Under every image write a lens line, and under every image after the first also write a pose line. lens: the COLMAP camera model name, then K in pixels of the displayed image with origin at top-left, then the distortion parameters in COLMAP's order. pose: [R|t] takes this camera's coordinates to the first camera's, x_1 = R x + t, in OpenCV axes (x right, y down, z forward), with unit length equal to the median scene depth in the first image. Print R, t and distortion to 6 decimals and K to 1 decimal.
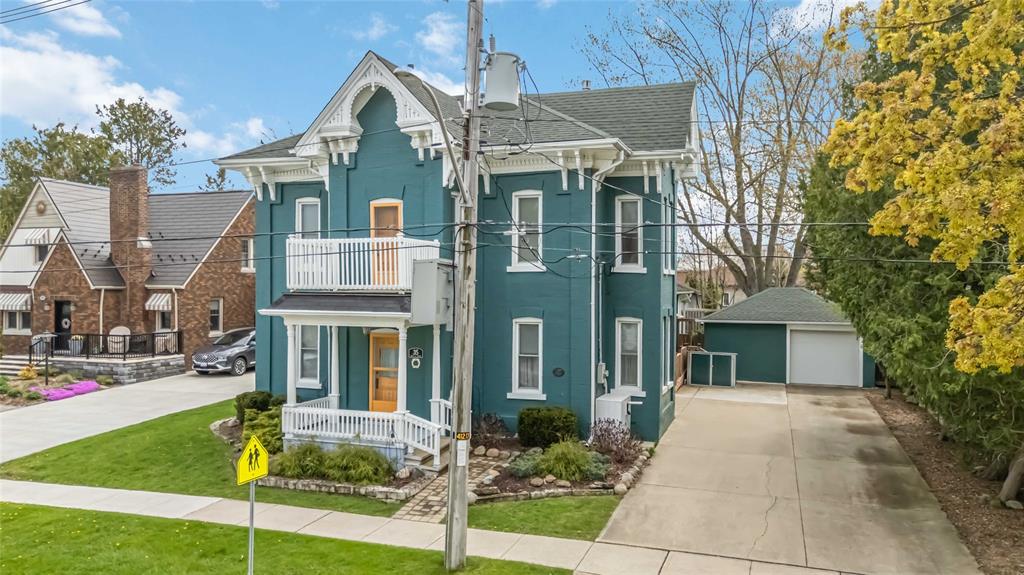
lens RADIAL K [[759.4, 0, 512.0], [0, 759.4, 287.5], [0, 0, 1]] dist [0.035650, -0.006561]
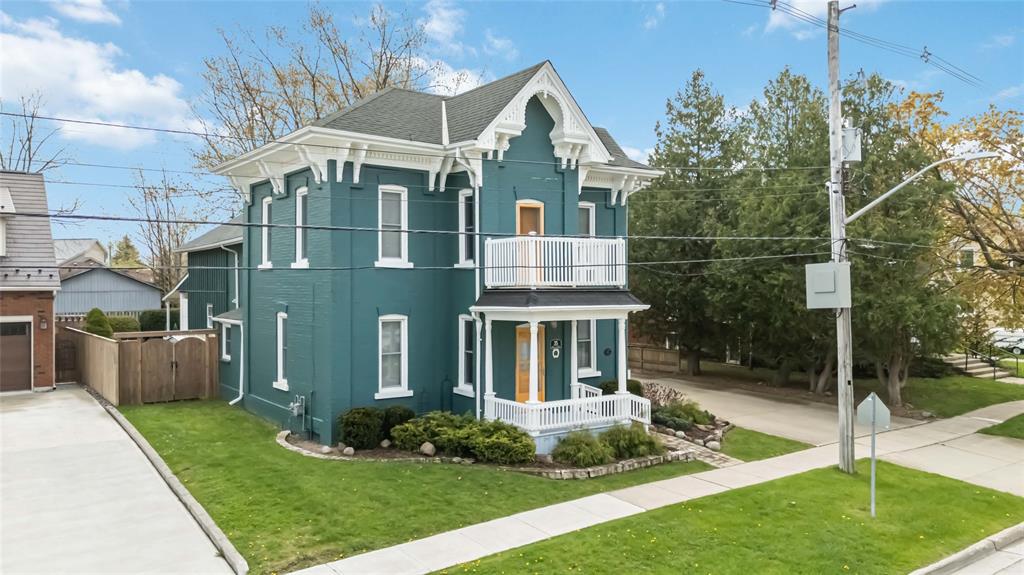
lens RADIAL K [[747.7, 0, 508.1], [0, 747.7, 281.8], [0, 0, 1]] dist [0.085017, -0.101238]
pose [[0.576487, -0.005234, 0.817089, -1.030133], [0.007399, 0.999972, 0.001186, -0.004658], [-0.817073, 0.005362, 0.576510, 0.429984]]
